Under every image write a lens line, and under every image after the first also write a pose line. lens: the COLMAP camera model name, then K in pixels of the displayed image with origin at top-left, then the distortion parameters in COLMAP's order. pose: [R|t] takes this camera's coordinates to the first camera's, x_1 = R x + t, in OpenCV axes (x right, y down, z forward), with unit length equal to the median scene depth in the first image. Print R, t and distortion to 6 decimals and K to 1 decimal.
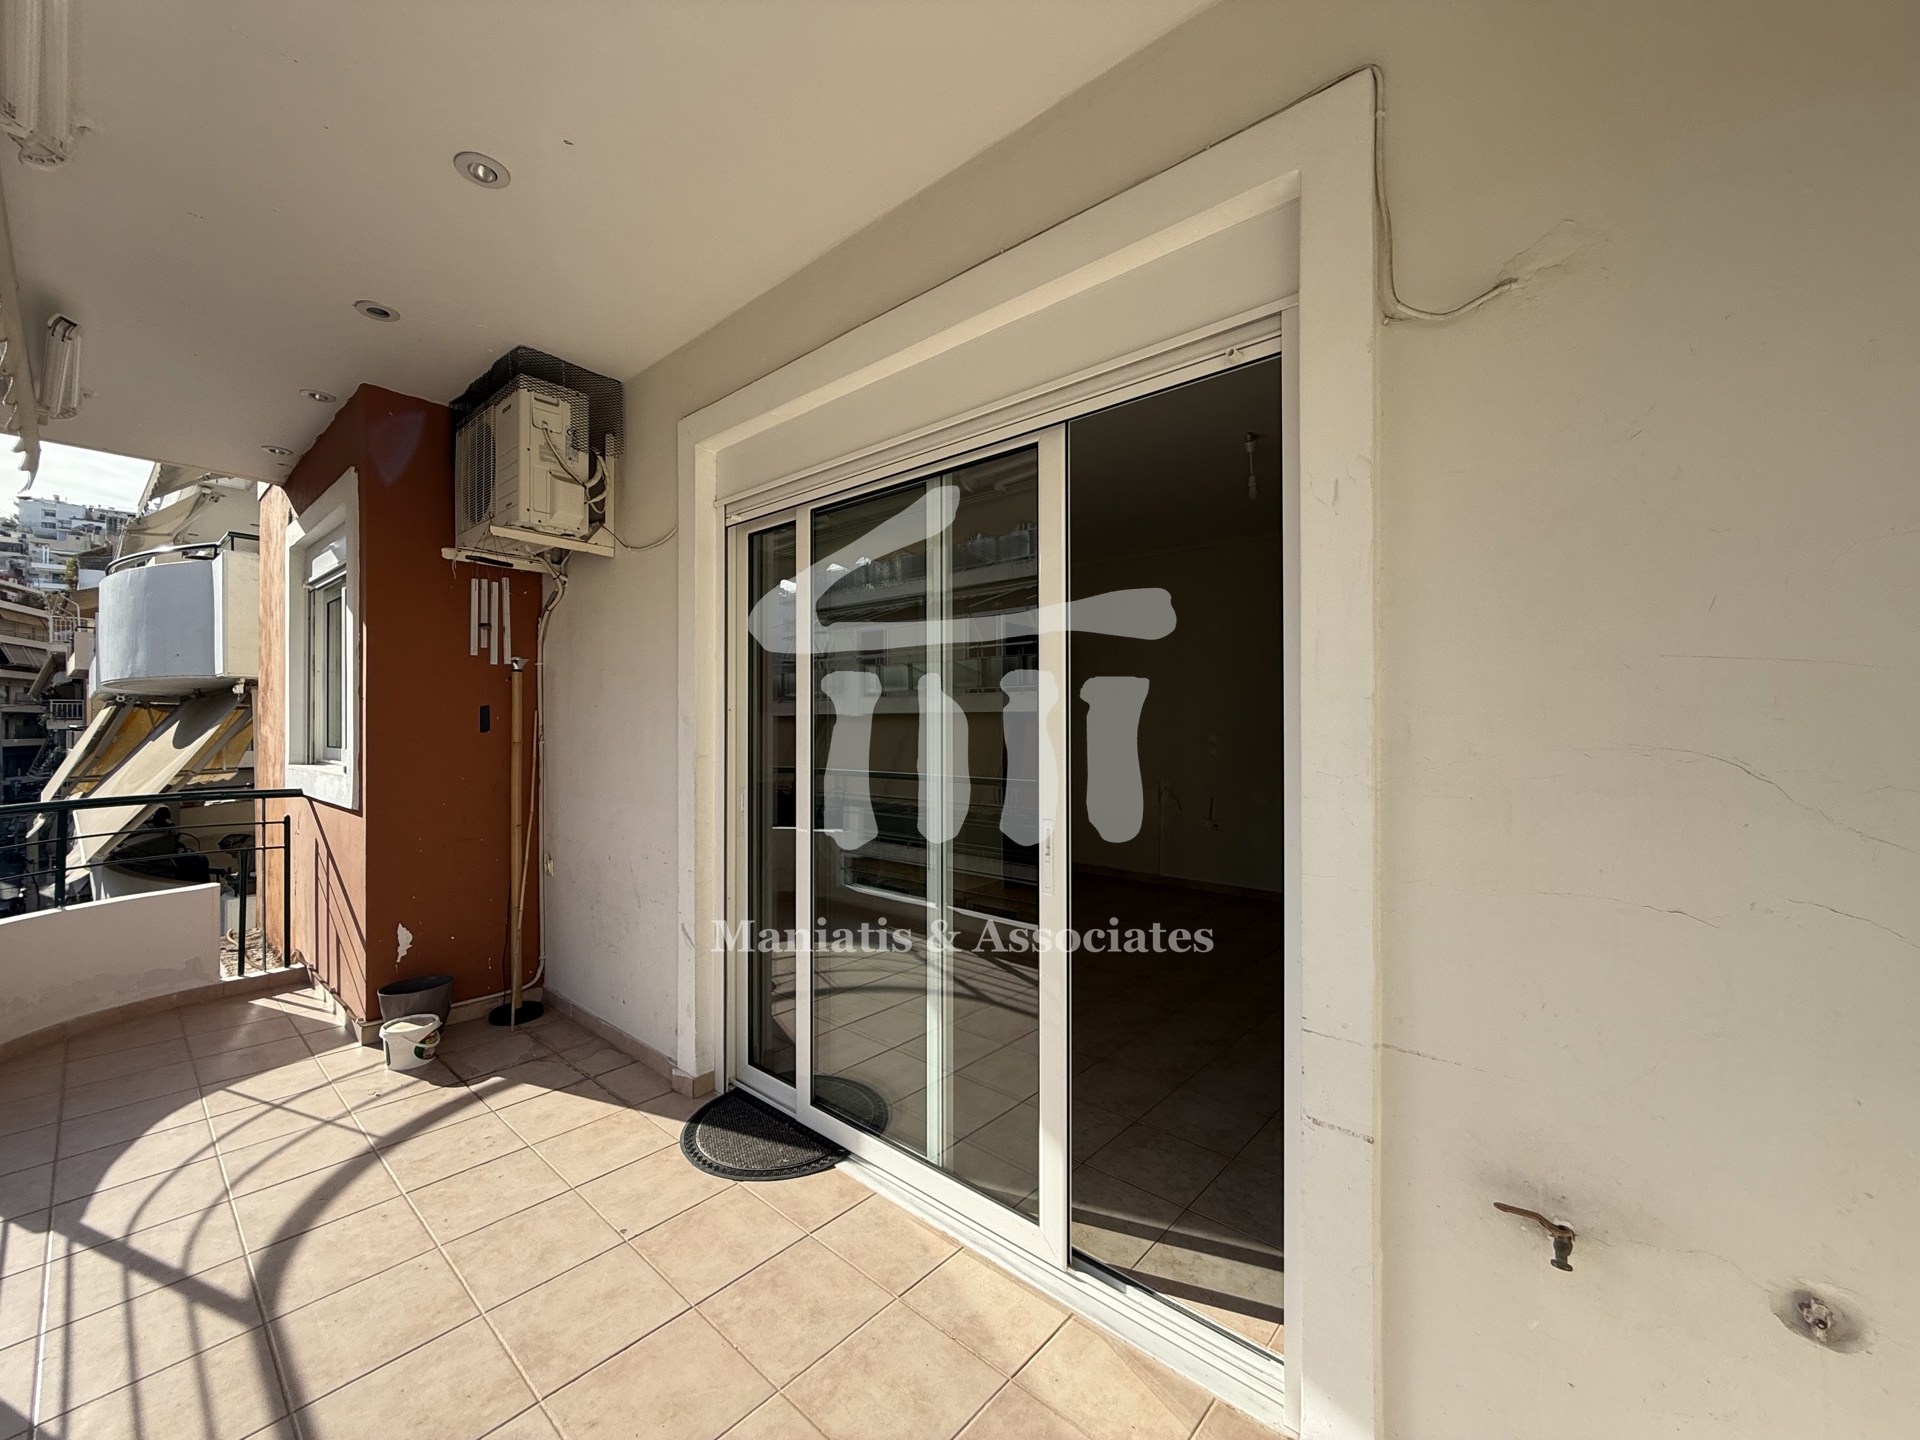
lens RADIAL K [[763.9, 0, 955.3], [0, 763.9, 717.5], [0, 0, 1]] dist [-0.001076, 0.000630]
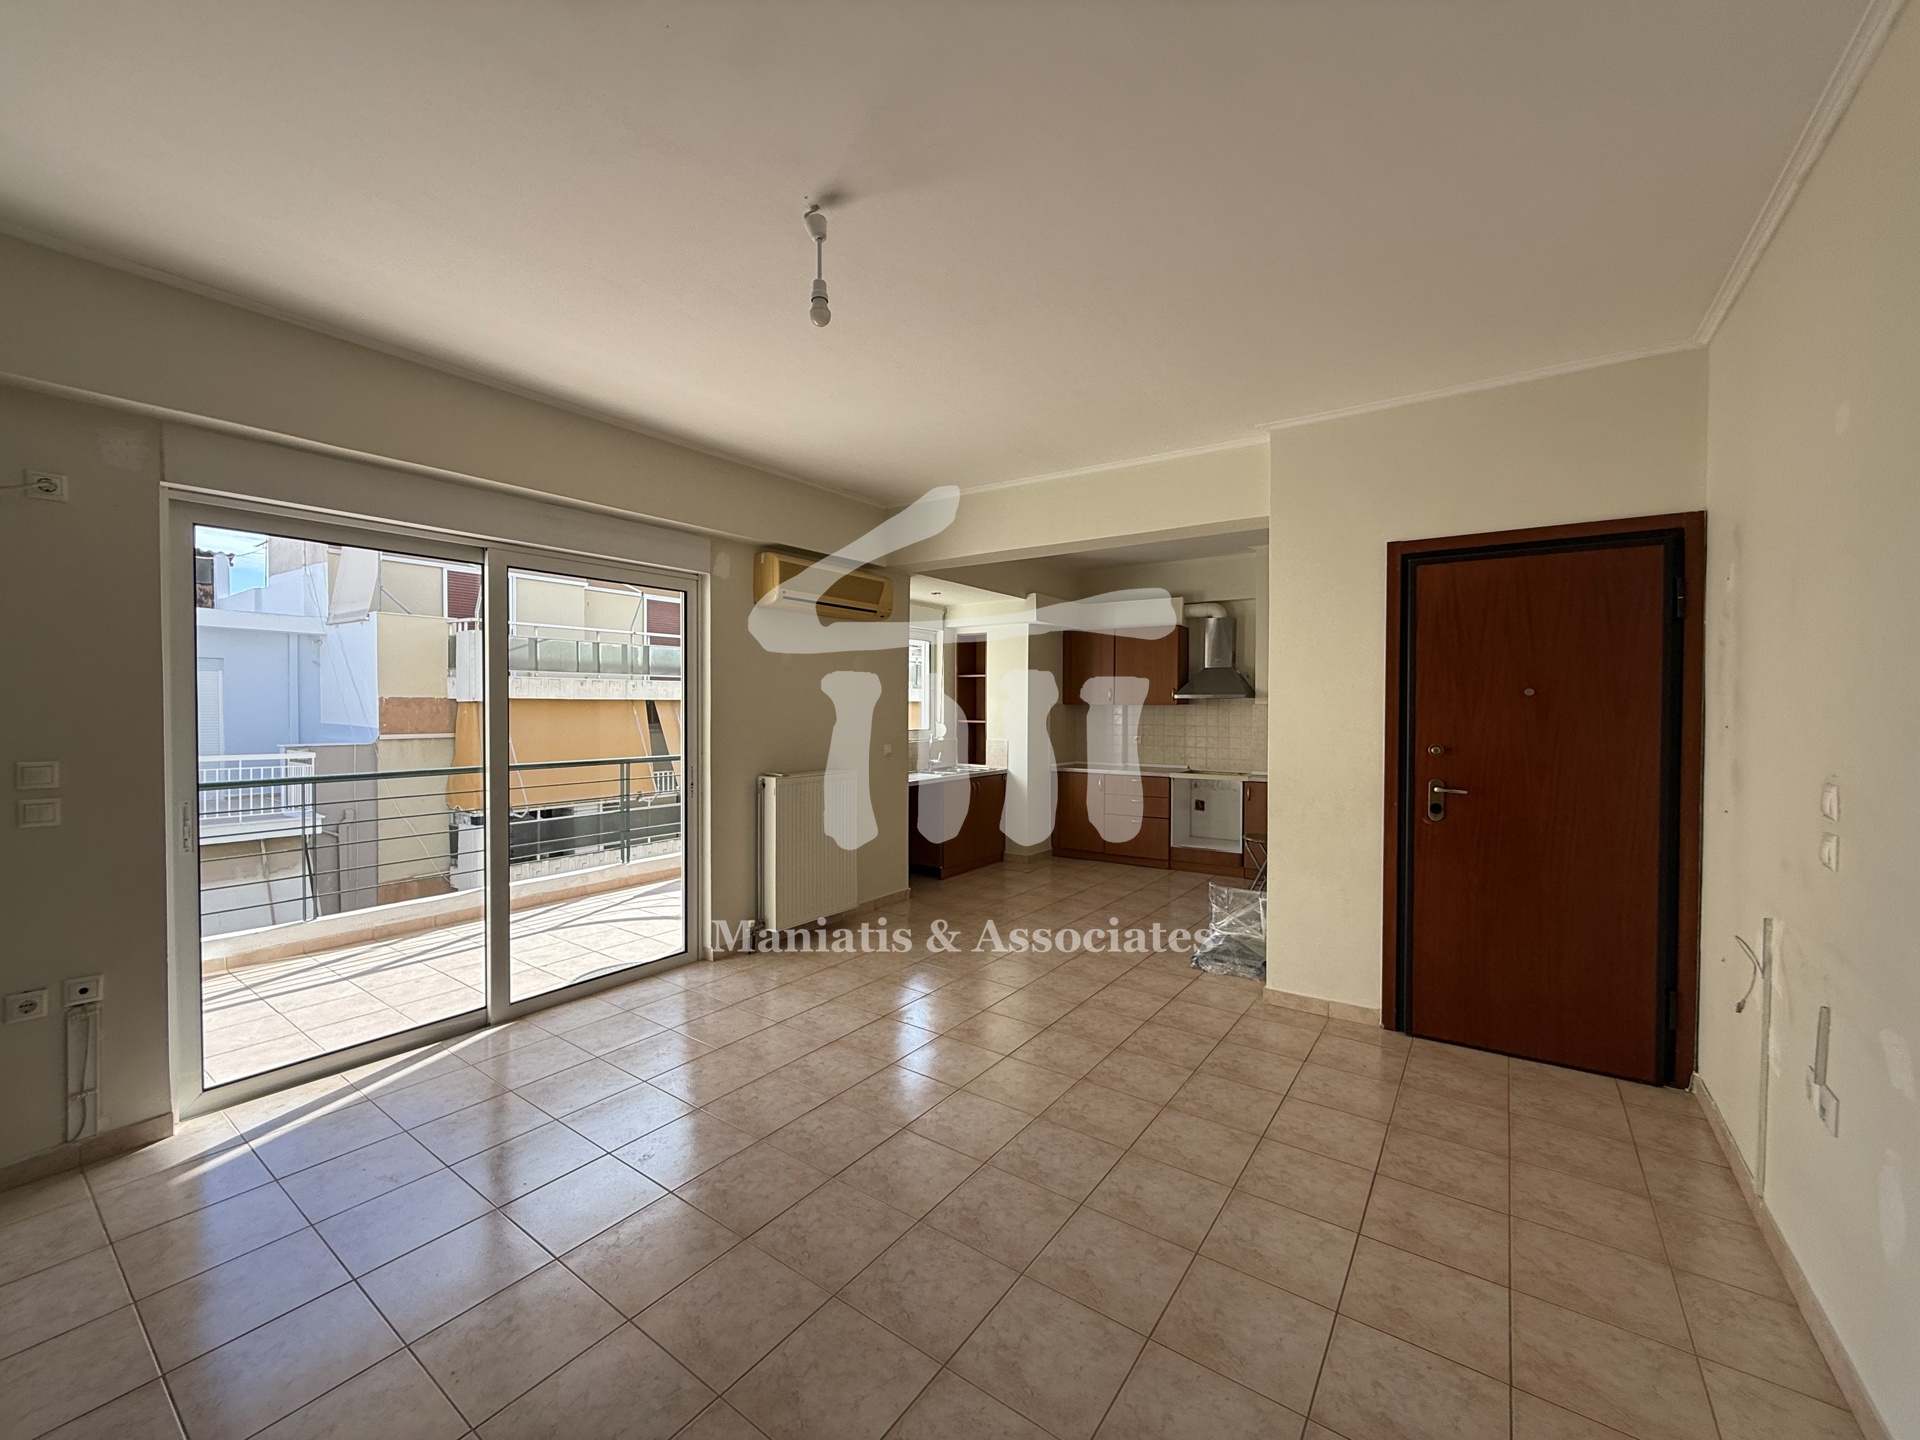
lens RADIAL K [[763.9, 0, 955.3], [0, 763.9, 717.5], [0, 0, 1]] dist [-0.001076, 0.000630]
pose [[0.101339, 0.016977, -0.994707, 1.180979], [0.004402, 0.999837, 0.017513, -0.021495], [0.994842, -0.006153, 0.101248, 1.303634]]
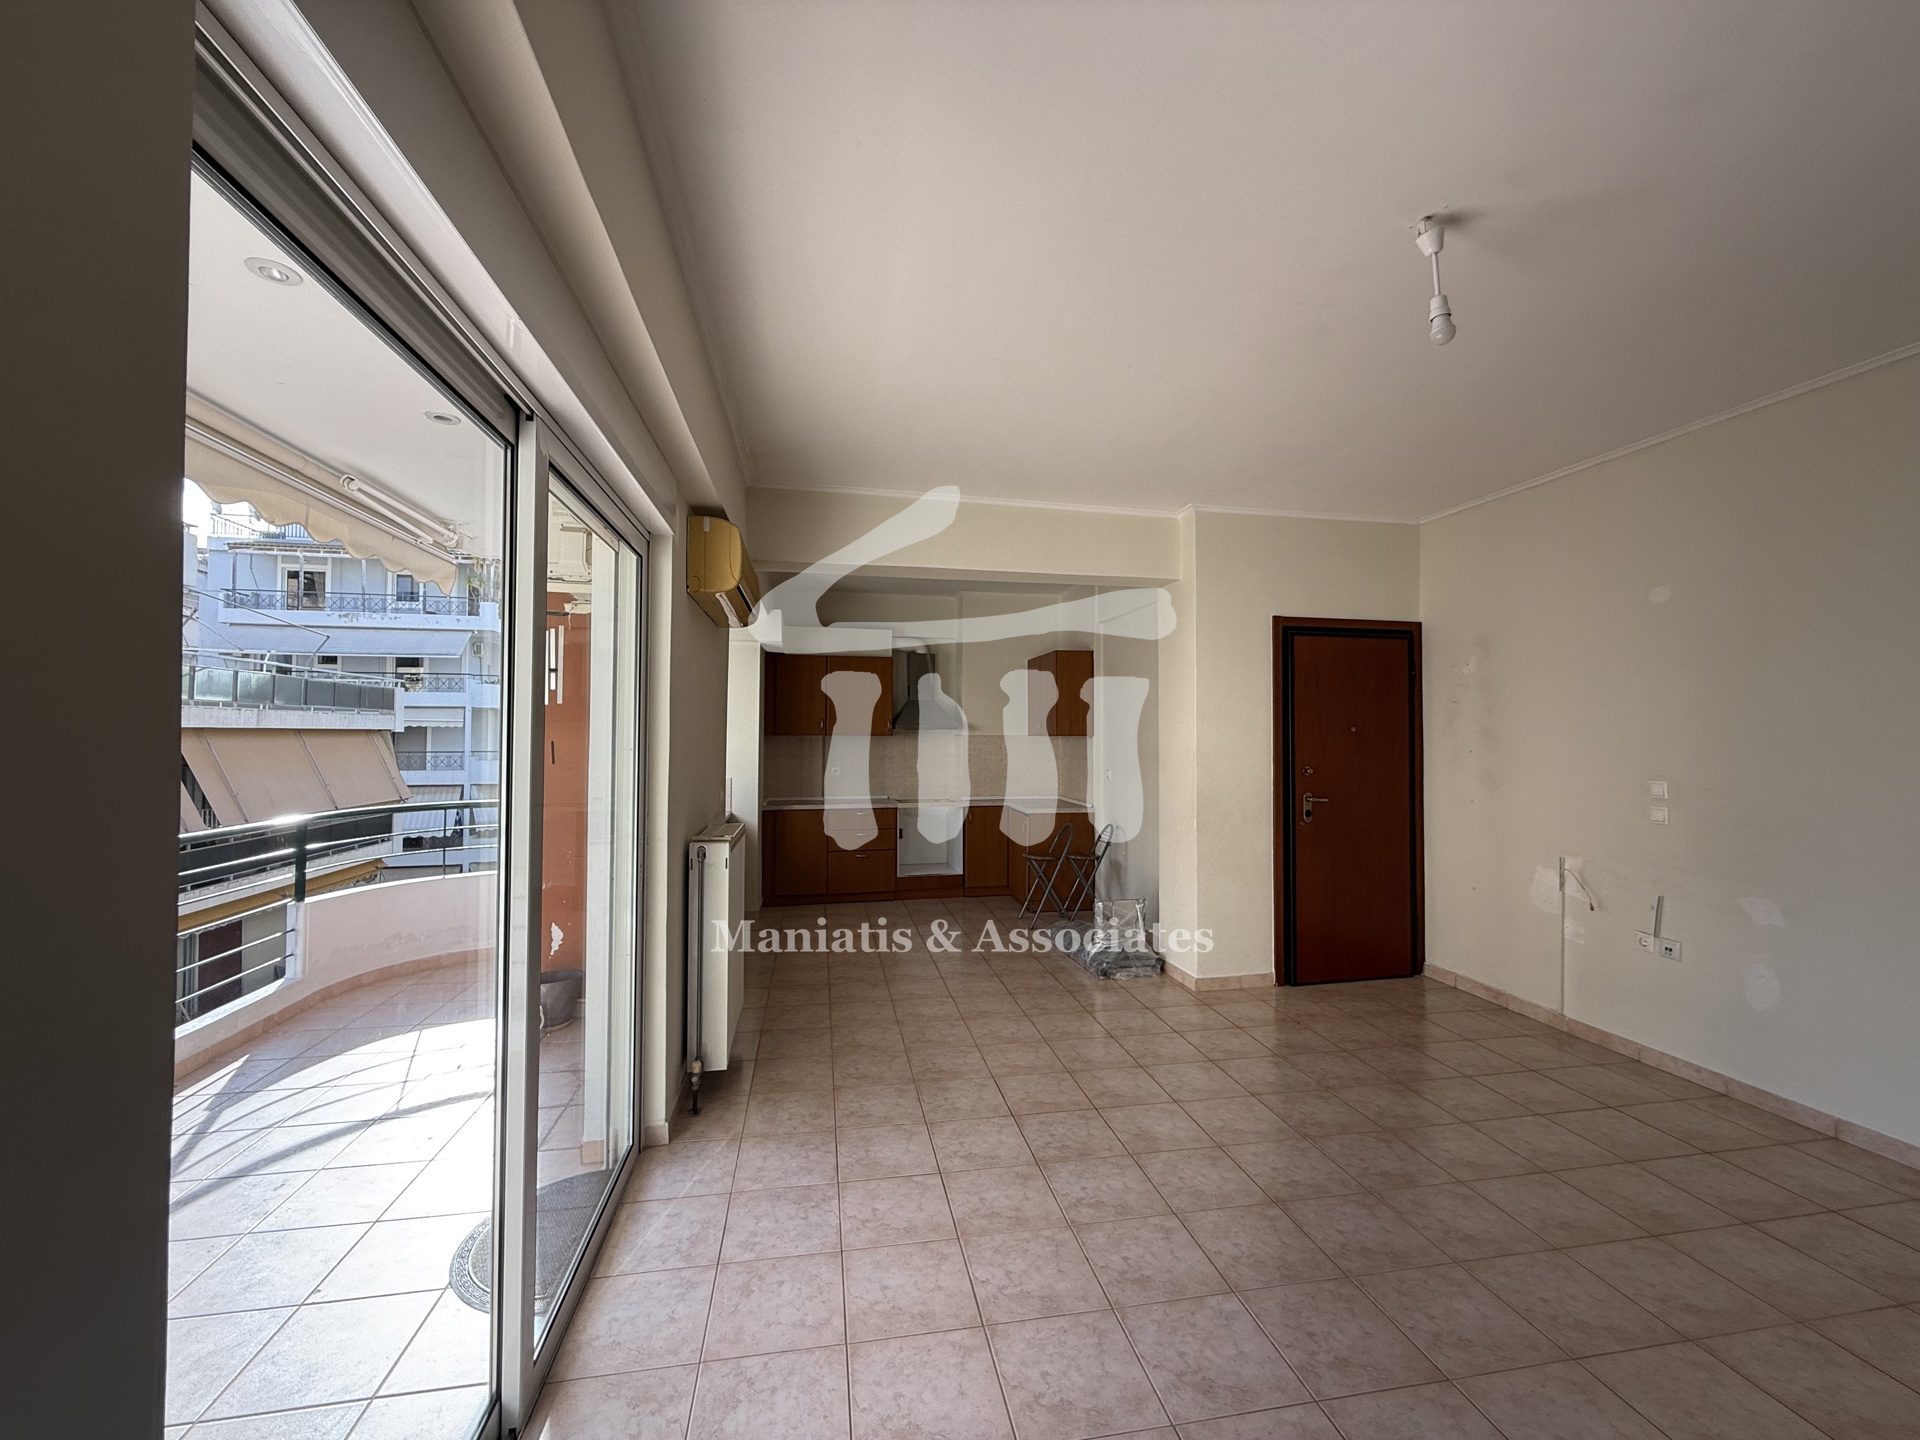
lens RADIAL K [[763.9, 0, 955.3], [0, 763.9, 717.5], [0, 0, 1]] dist [-0.001076, 0.000630]
pose [[0.786624, -0.011231, -0.617330, 0.557406], [-0.000041, 0.999834, -0.018241, -0.029891], [0.617432, 0.014374, 0.786493, 0.496140]]
